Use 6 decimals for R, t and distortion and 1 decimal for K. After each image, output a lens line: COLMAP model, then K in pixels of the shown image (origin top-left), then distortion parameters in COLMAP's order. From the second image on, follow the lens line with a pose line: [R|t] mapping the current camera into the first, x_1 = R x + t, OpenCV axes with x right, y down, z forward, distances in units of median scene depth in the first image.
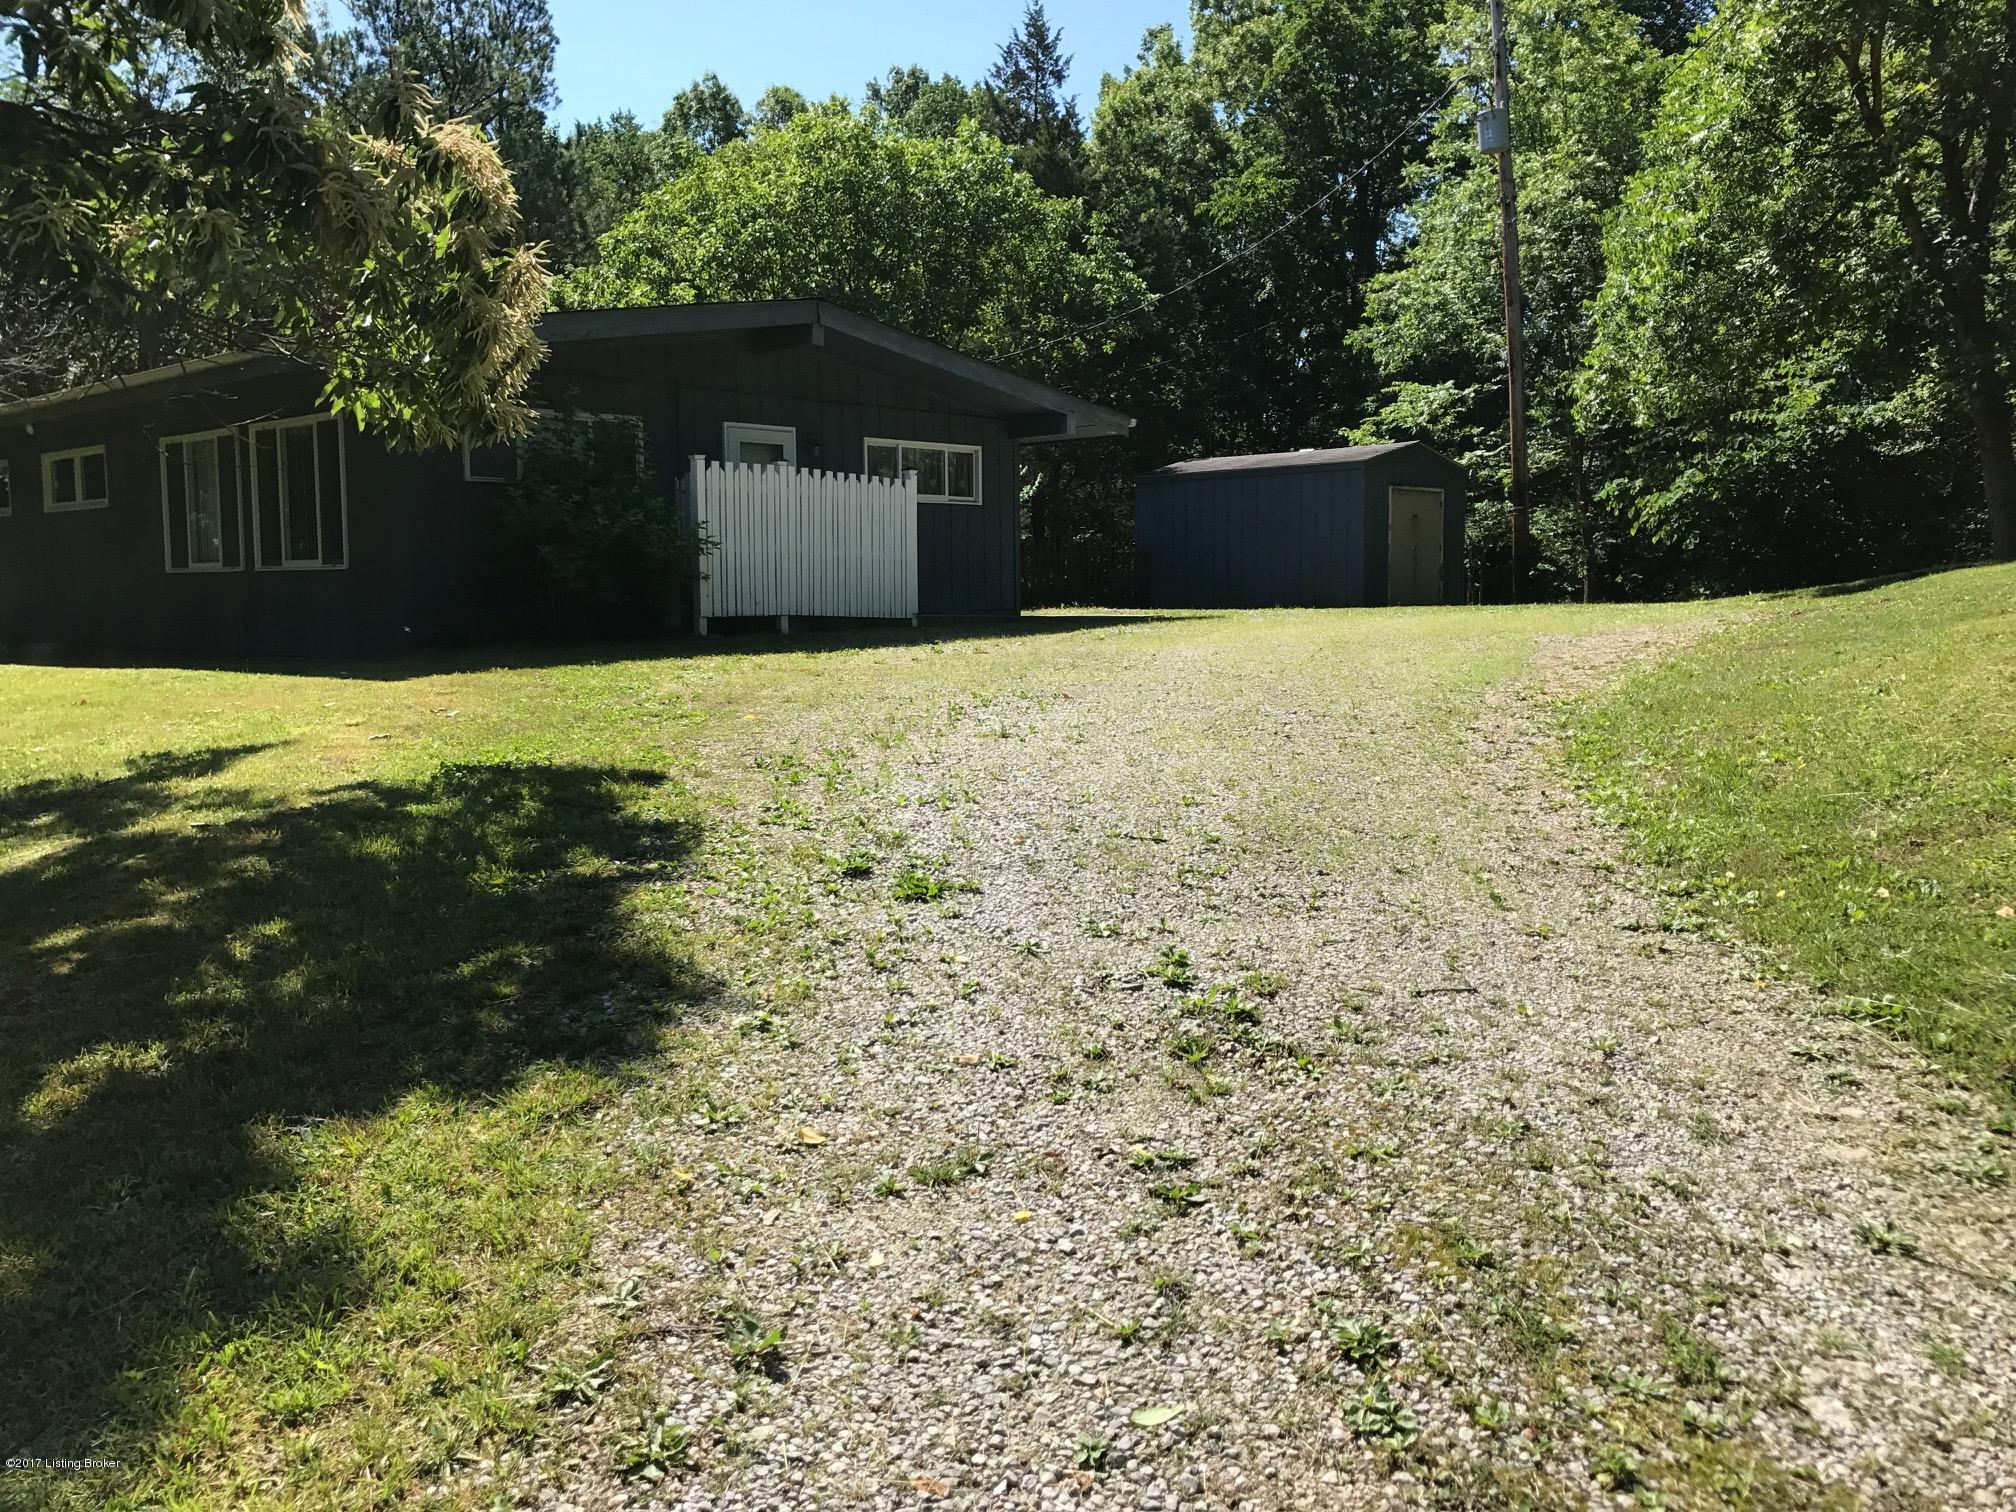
lens RADIAL K [[1647.7, 0, 1016.2], [0, 1647.7, 752.3], [0, 0, 1]] dist [-0.011148, 0.006589]
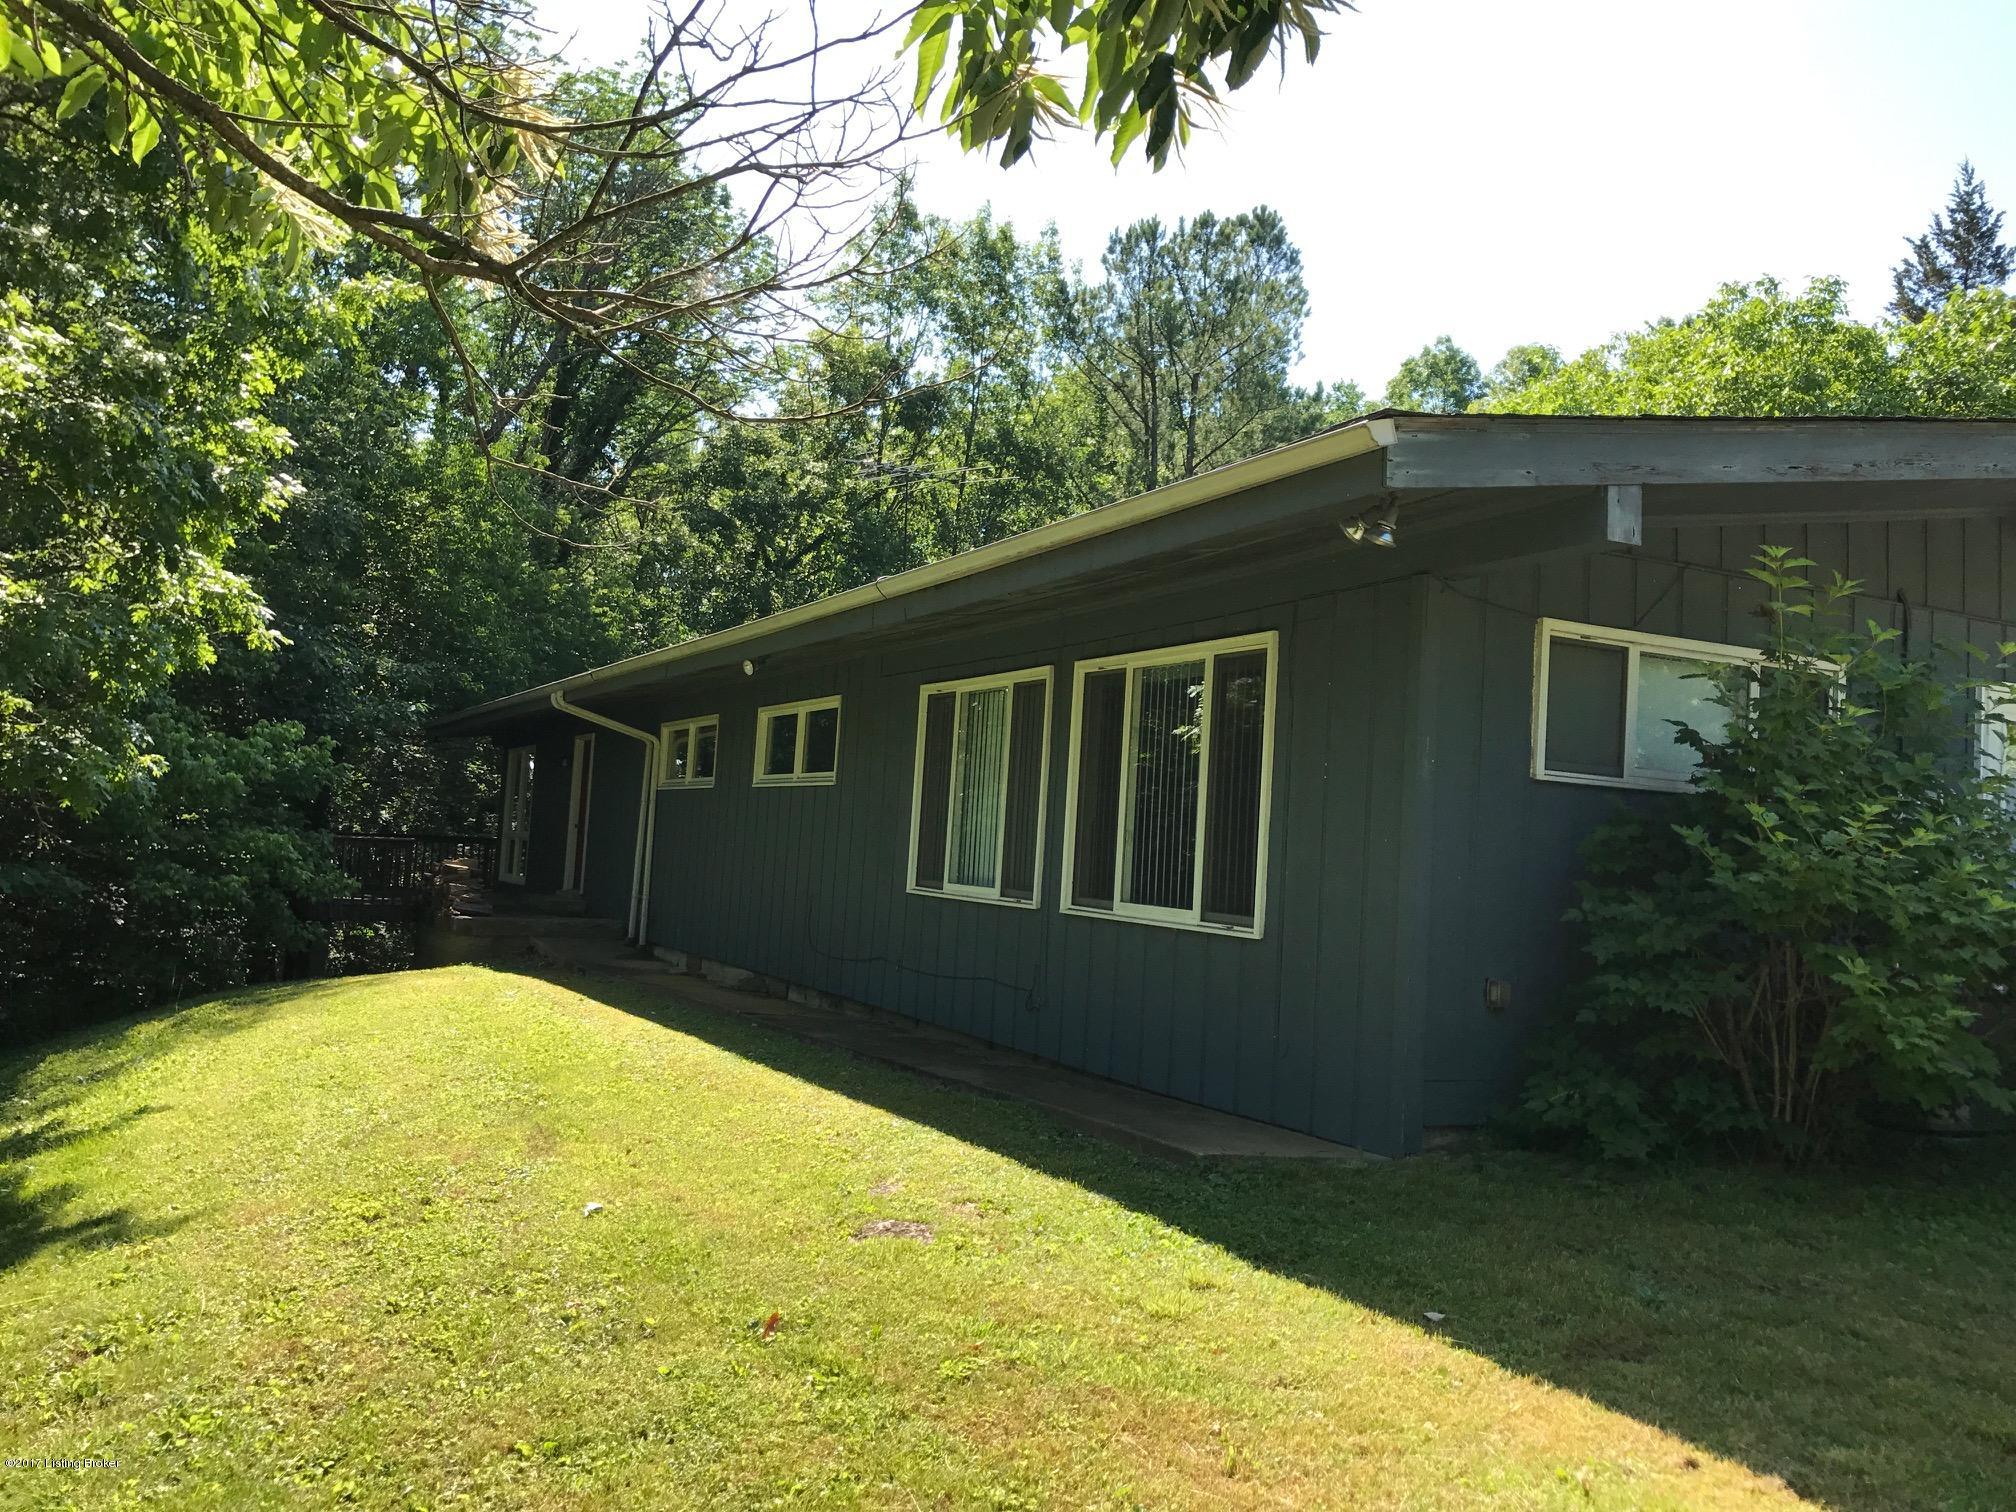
lens RADIAL K [[1647.7, 0, 1004.9], [0, 1647.7, 755.0], [0, 0, 1]] dist [-0.011148, 0.006589]
pose [[0.928969, 0.042704, -0.367685, -0.104343], [-0.104961, 0.982942, -0.151026, -0.028989], [0.354964, 0.178891, 0.917605, 0.174479]]
